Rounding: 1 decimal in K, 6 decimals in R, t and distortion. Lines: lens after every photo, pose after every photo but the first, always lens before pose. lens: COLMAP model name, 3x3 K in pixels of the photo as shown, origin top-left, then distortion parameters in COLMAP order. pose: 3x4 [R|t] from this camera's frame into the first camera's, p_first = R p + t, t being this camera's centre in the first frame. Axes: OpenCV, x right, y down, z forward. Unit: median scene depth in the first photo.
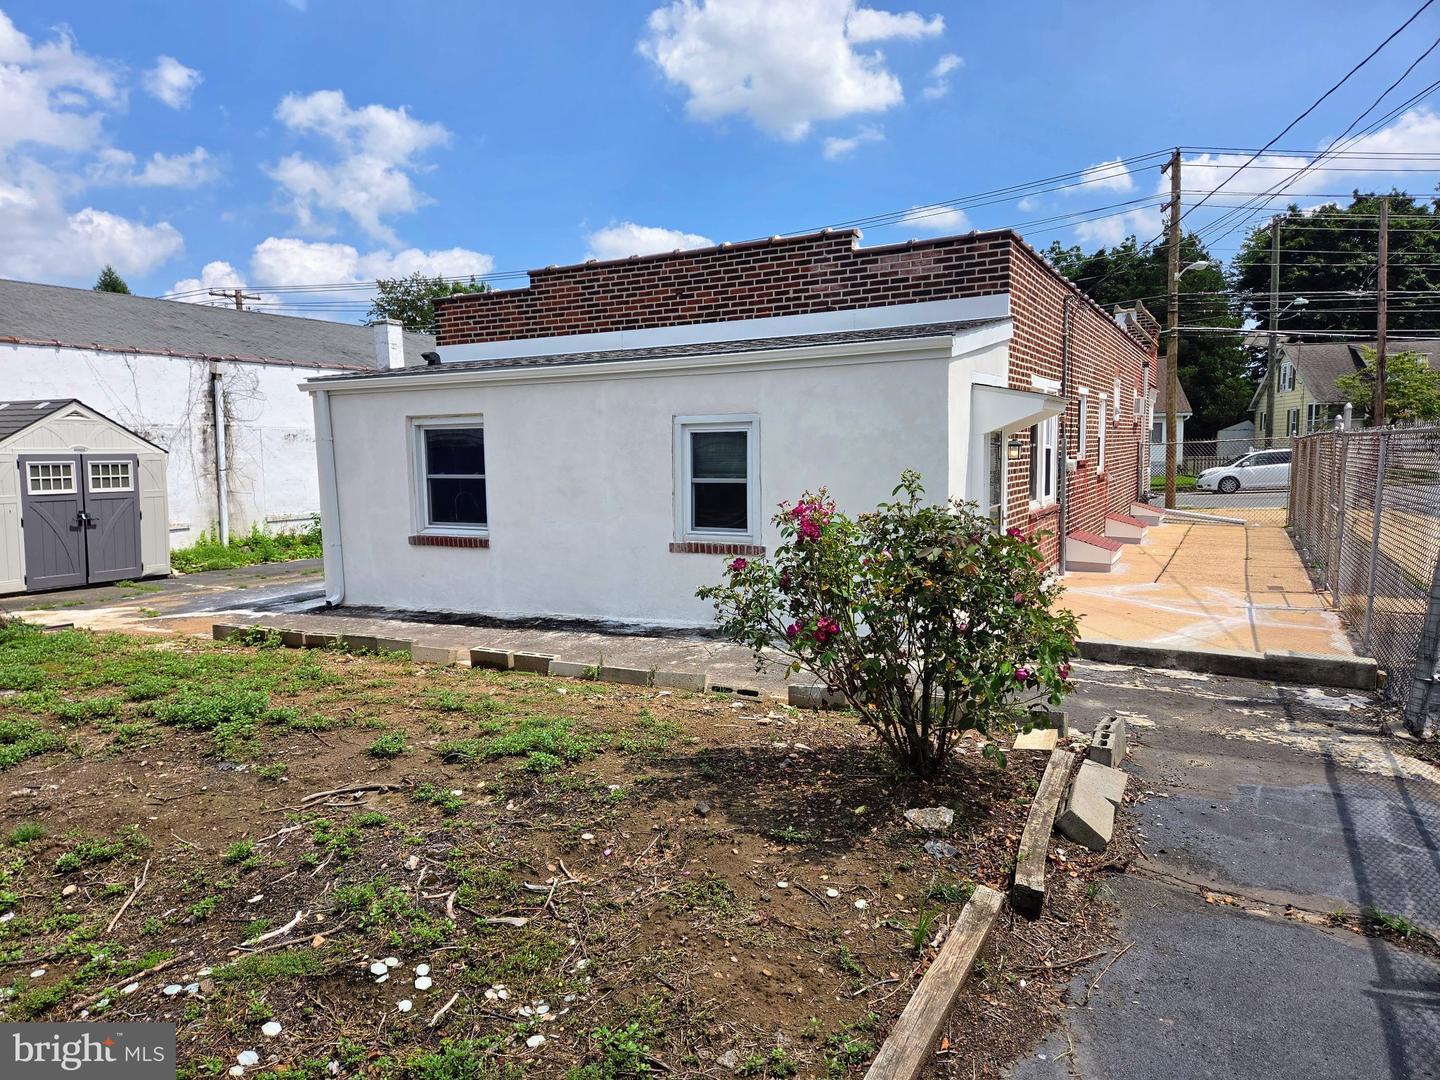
lens RADIAL K [[984.4, 0, 714.2], [0, 984.4, 546.3], [0, 0, 1]] dist [-0.012162, -0.007574]
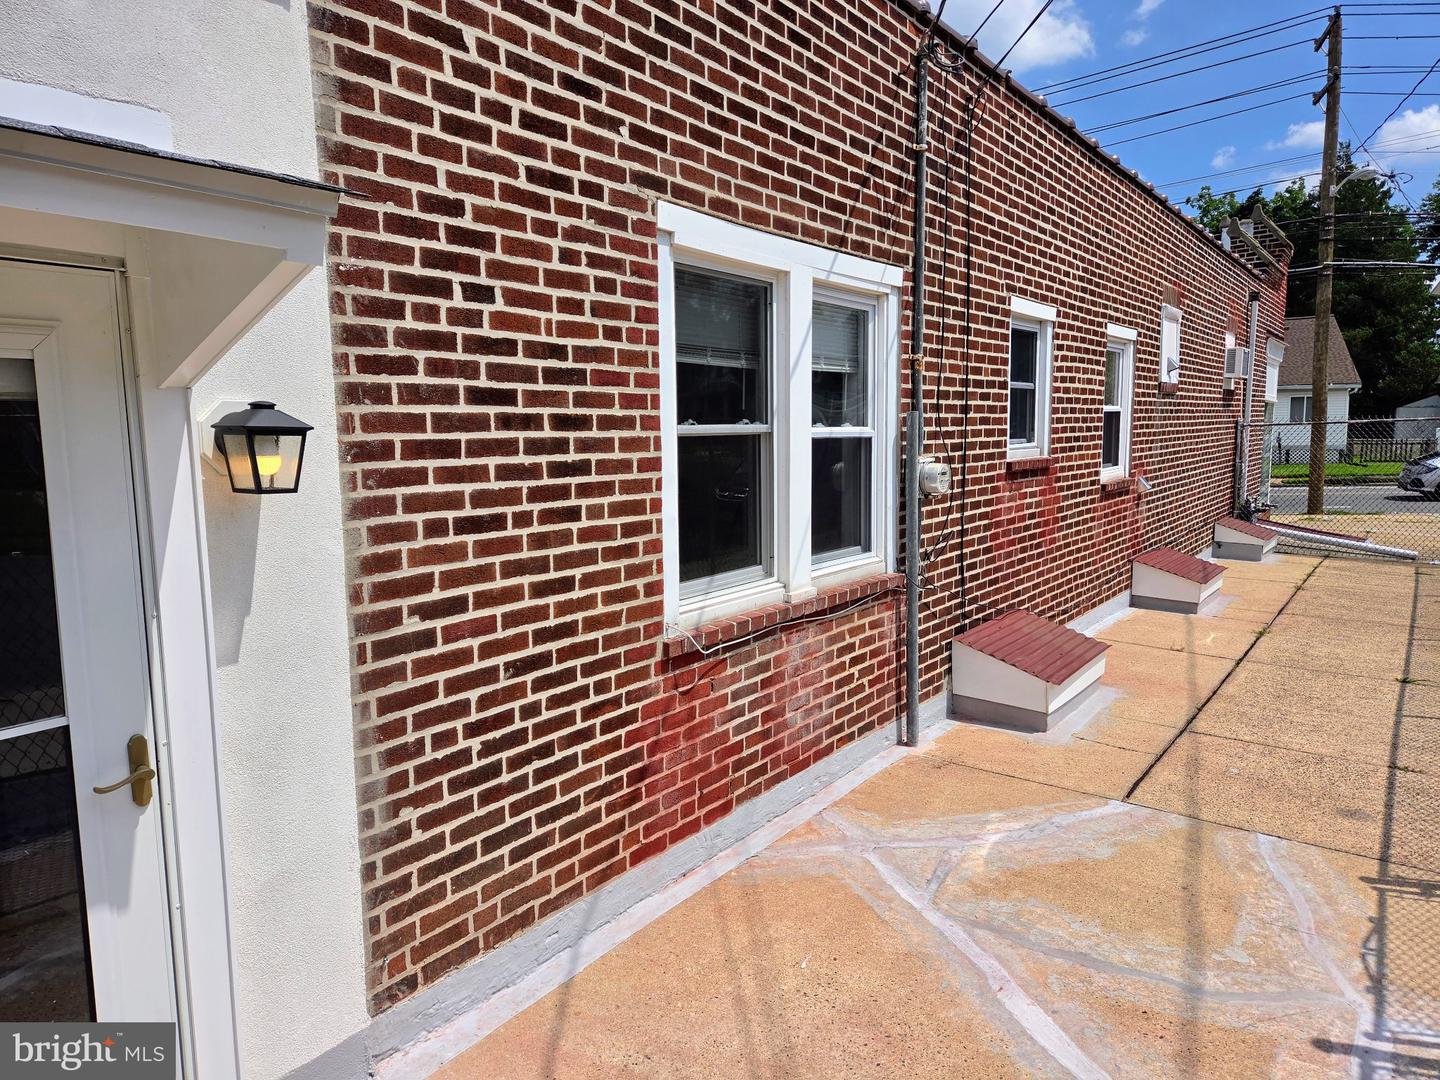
lens RADIAL K [[984.4, 0, 726.8], [0, 984.4, 531.1], [0, 0, 1]] dist [-0.012162, -0.007574]
pose [[0.991343, 0.023649, -0.129152, 0.191488], [-0.022138, 0.999669, 0.013119, -0.036949], [0.129420, -0.010147, 0.991538, 0.338936]]
